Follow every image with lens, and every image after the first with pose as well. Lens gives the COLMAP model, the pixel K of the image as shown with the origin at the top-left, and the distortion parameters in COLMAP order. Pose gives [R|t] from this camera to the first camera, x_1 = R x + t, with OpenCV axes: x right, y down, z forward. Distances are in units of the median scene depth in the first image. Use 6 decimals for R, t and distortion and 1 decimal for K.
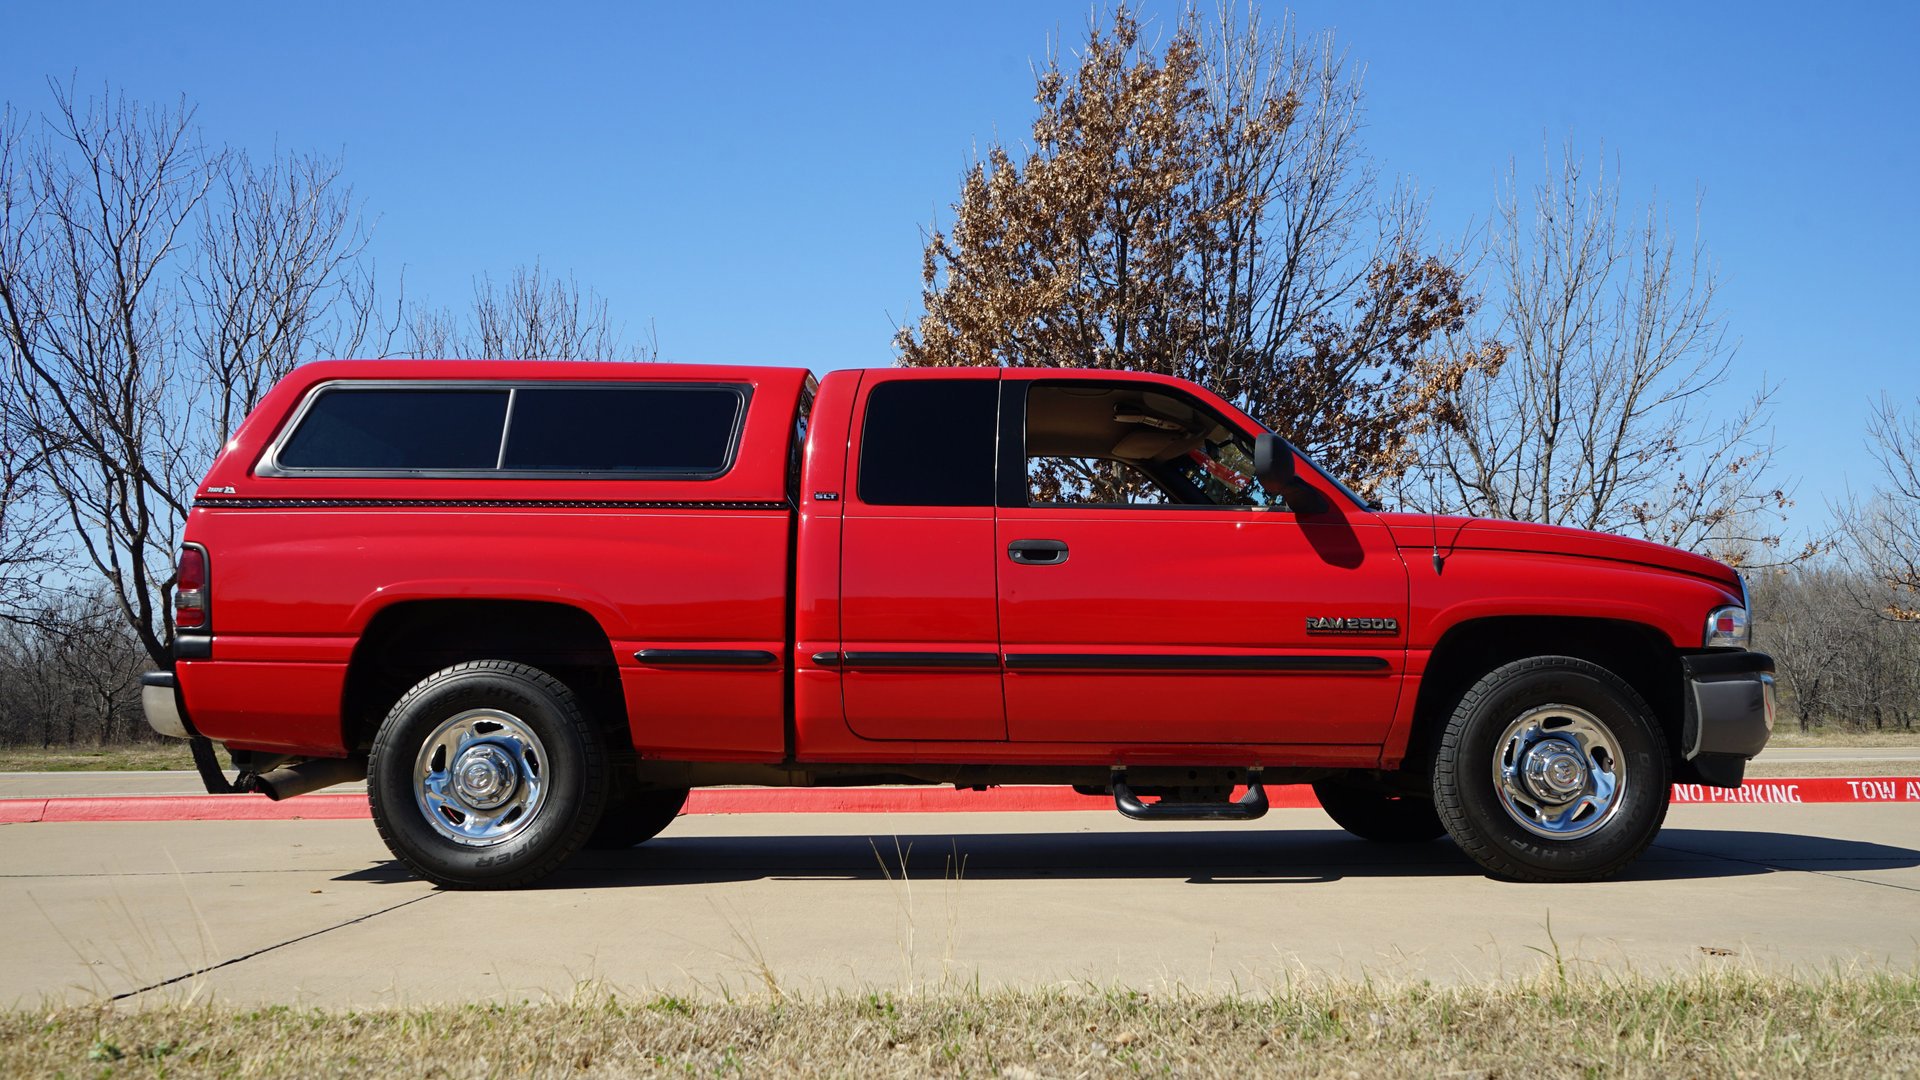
lens RADIAL K [[1515.3, 0, 965.7], [0, 1515.3, 539.8], [0, 0, 1]] dist [-0.022214, 0.015626]
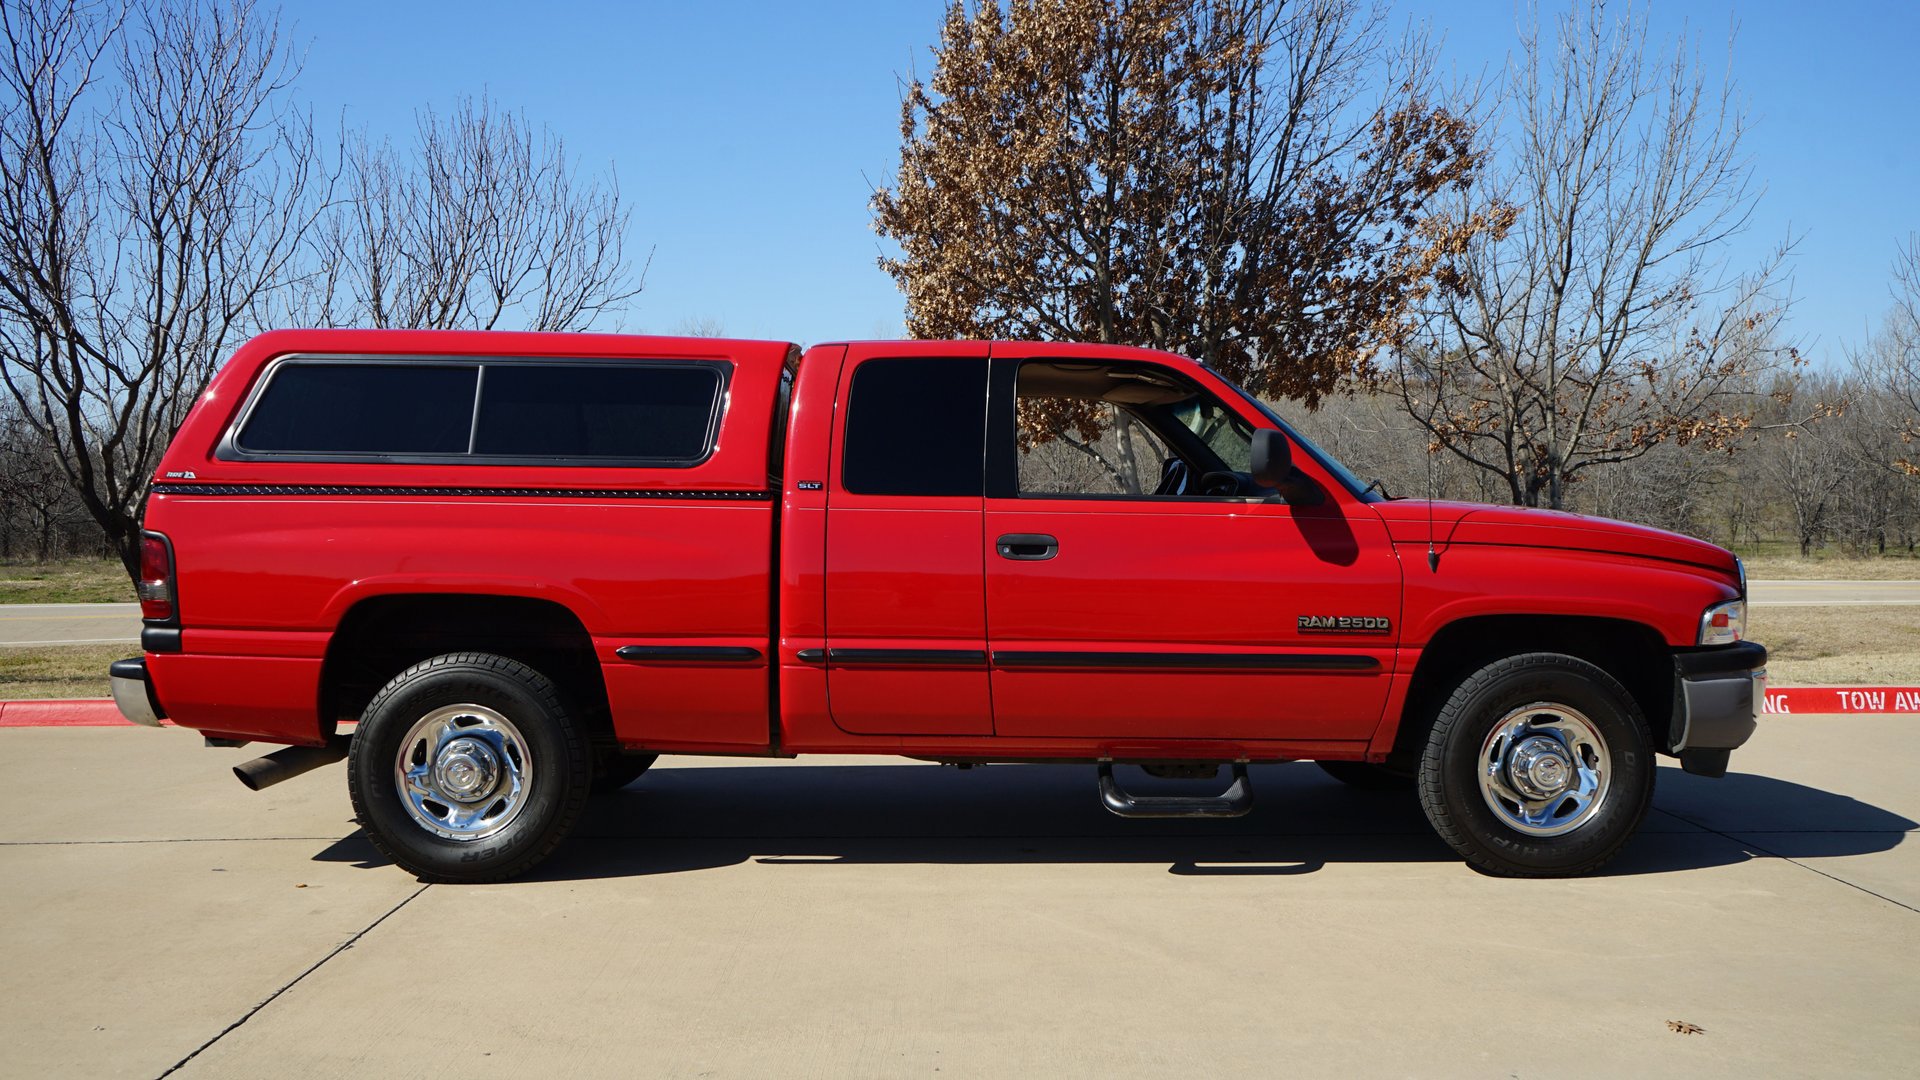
lens RADIAL K [[1580.1, 0, 960.2], [0, 1580.1, 542.0], [0, 0, 1]] dist [-0.002057, -0.006888]
pose [[0.999898, 0.005186, 0.013286, -0.008684], [-0.006916, 0.991008, 0.133627, -0.129296], [-0.012474, -0.133706, 0.990943, -0.011656]]
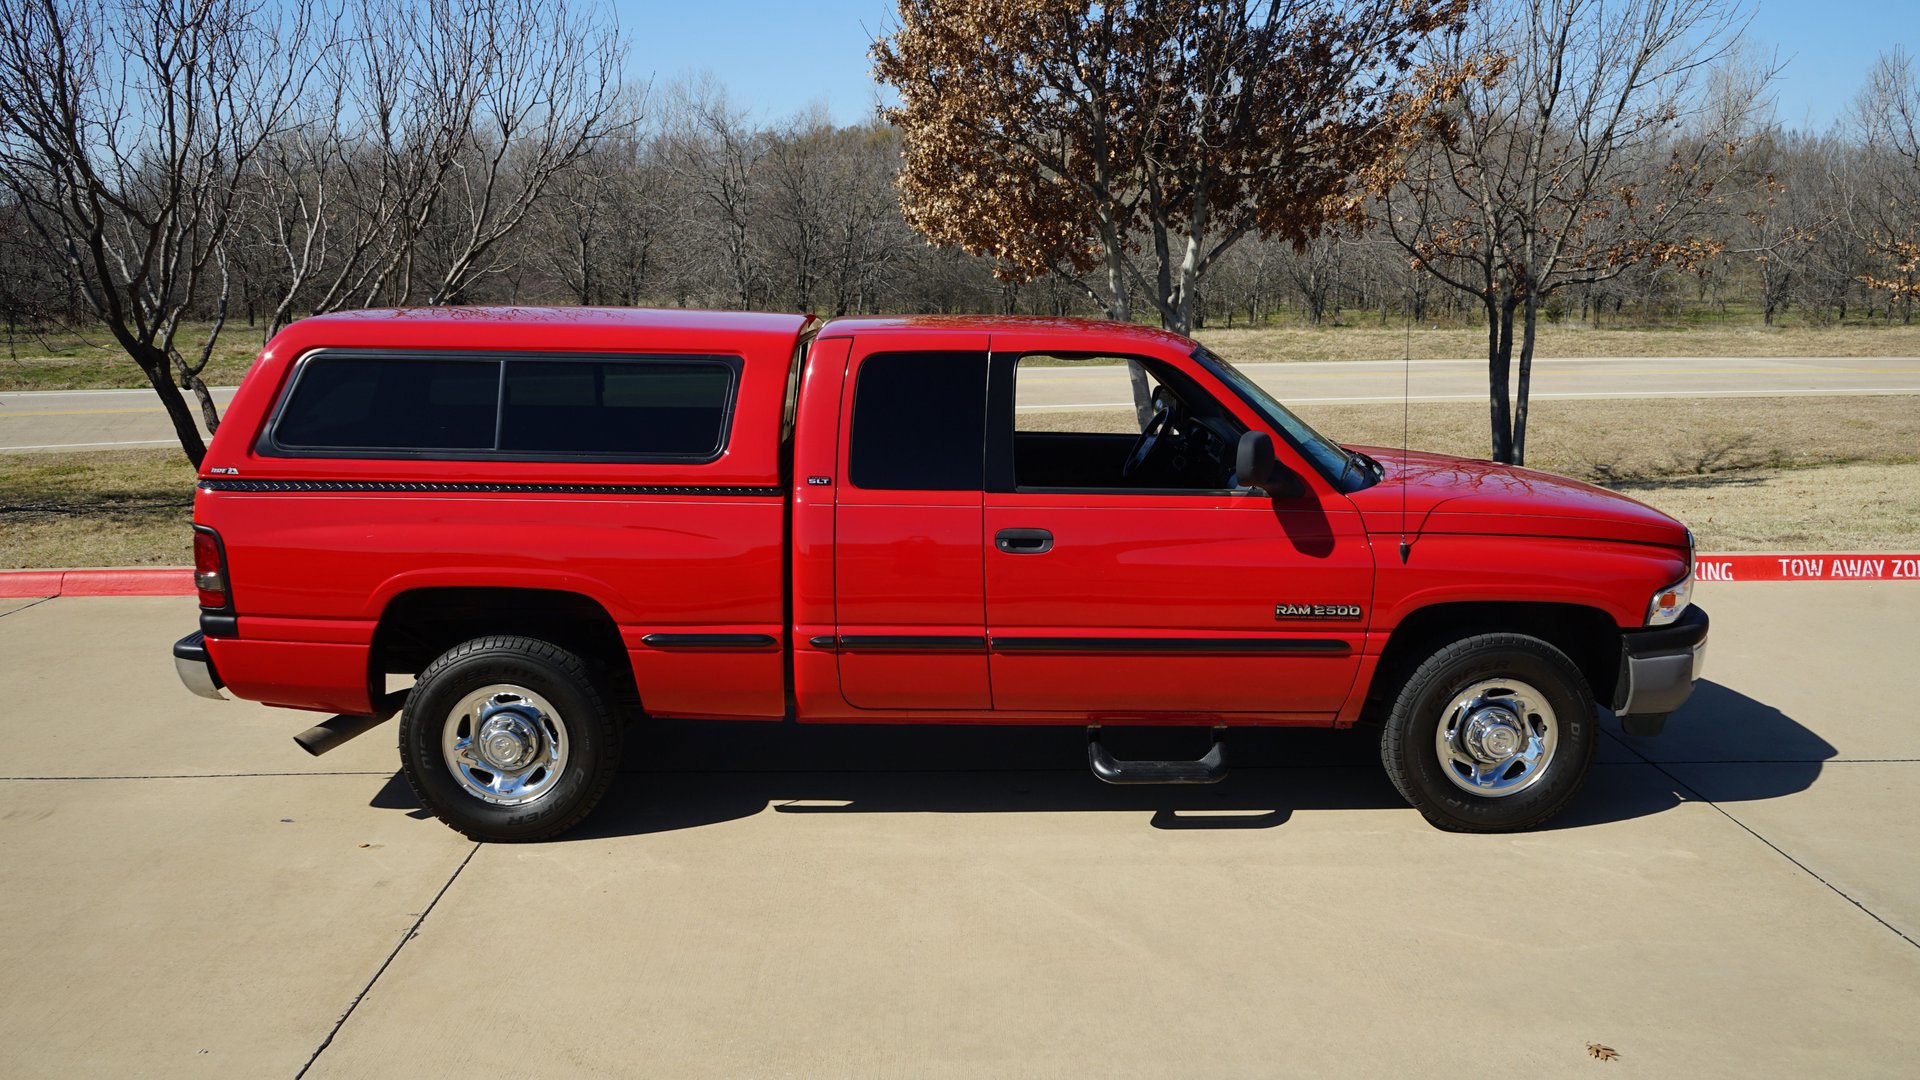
lens RADIAL K [[1515.3, 0, 960.2], [0, 1515.3, 528.7], [0, 0, 1]] dist [-0.022214, 0.015626]
pose [[0.999851, 0.002776, 0.017047, -0.013645], [-0.007651, 0.956052, 0.293097, -0.300219], [-0.015484, -0.293184, 0.955931, 0.006159]]
